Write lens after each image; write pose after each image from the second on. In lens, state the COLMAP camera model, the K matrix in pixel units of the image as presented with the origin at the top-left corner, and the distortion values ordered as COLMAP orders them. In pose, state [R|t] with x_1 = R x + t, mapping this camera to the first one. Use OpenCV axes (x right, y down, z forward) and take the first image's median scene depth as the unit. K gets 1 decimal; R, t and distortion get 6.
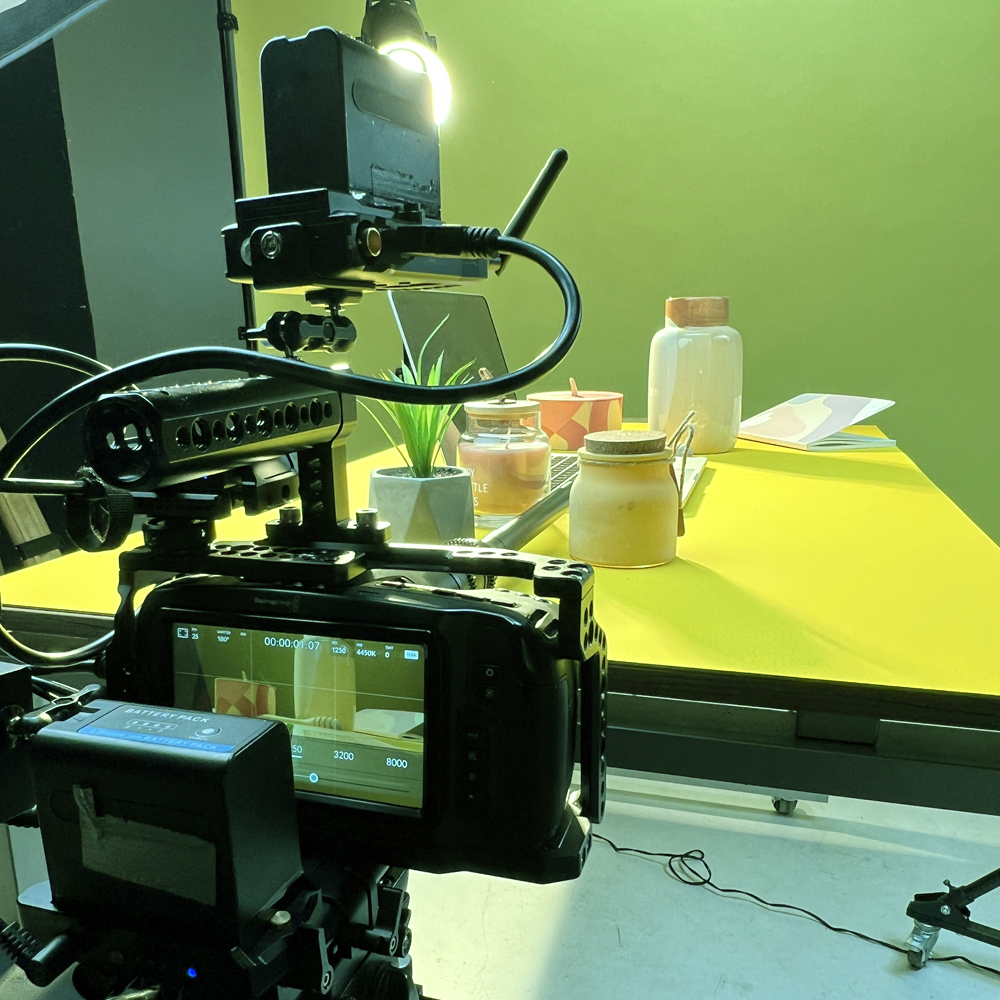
lens RADIAL K [[917.1, 0, 500.0], [0, 917.1, 500.0], [0, 0, 1]] dist [-0.010559, -0.006076]
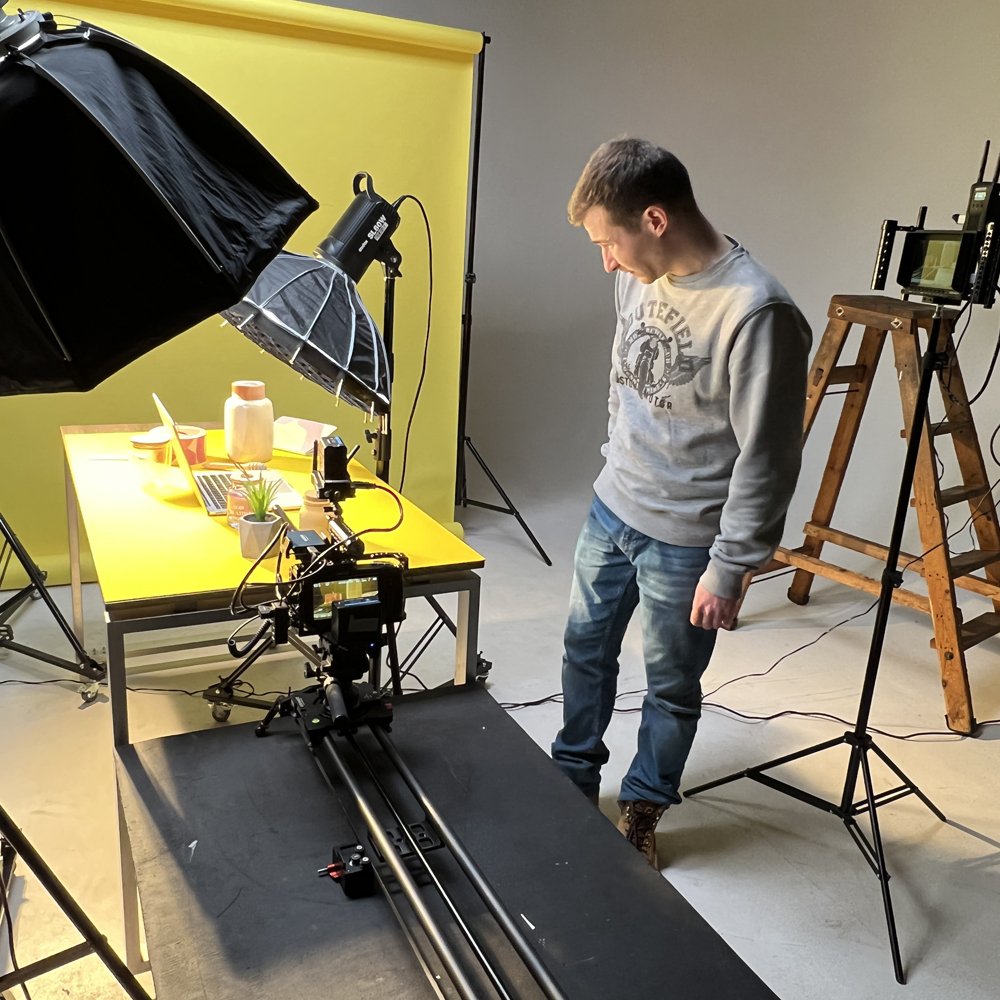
lens RADIAL K [[917.1, 0, 500.0], [0, 917.1, 500.0], [0, 0, 1]] dist [-0.010559, -0.006076]
pose [[0.719363, -0.132472, 0.681886, -2.574554], [0.048341, 0.988814, 0.141102, -0.790354], [-0.692950, -0.068540, 0.717720, -2.540234]]
